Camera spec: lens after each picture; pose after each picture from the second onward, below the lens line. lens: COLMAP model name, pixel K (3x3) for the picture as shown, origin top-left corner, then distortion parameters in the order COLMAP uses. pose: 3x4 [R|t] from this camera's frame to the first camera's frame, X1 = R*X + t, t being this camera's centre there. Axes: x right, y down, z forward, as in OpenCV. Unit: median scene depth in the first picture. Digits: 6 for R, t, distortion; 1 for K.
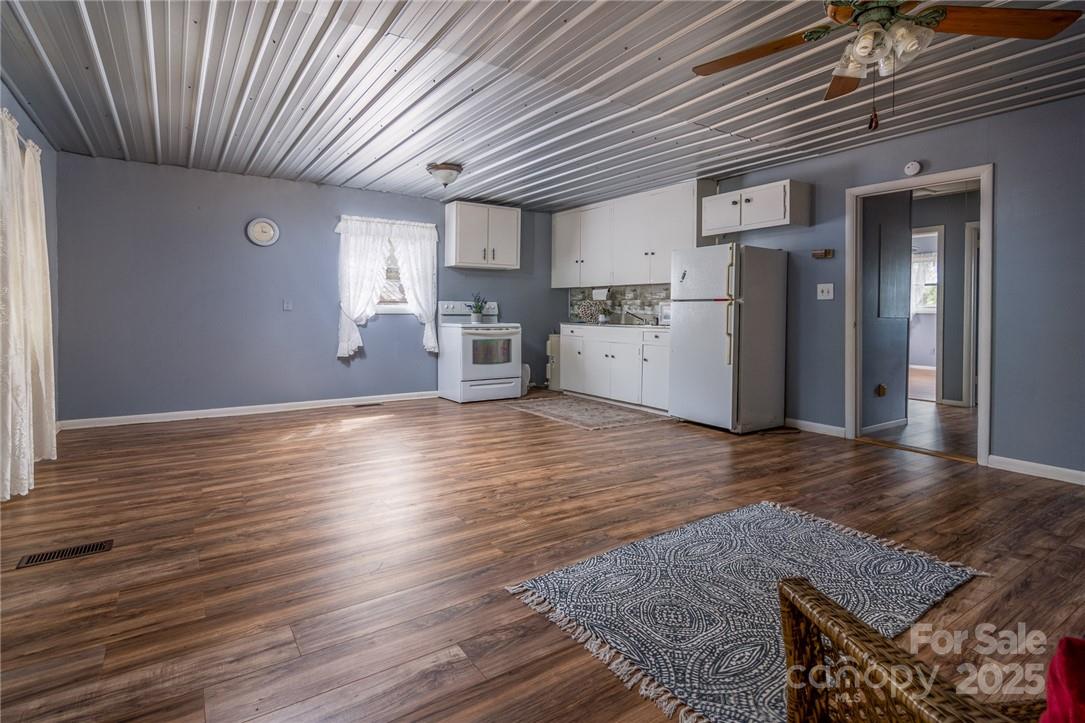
lens RADIAL K [[544.7, 0, 540.5], [0, 544.7, 321.7], [0, 0, 1]] dist [-0.003441, -0.000351]
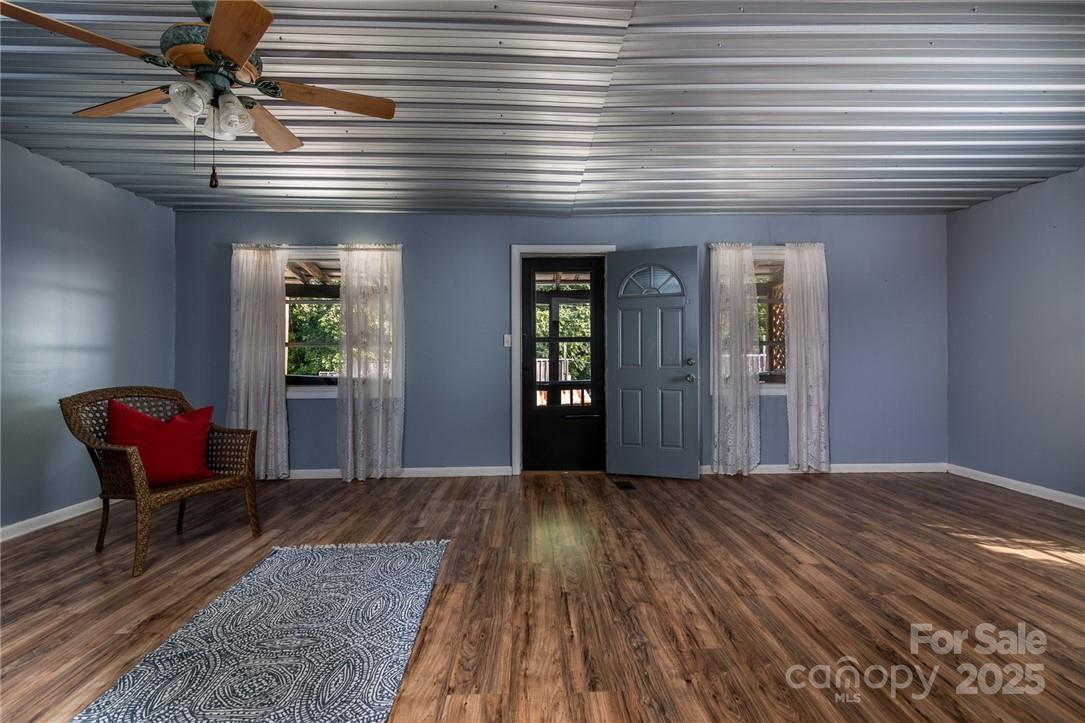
lens RADIAL K [[544.7, 0, 538.5], [0, 544.7, 359.0], [0, 0, 1]] dist [-0.003441, -0.000351]
pose [[-0.543271, -0.010122, -0.839497, 0.593999], [-0.017913, 0.999839, -0.000463, -0.022443], [0.839366, 0.014787, -0.543365, 1.086276]]
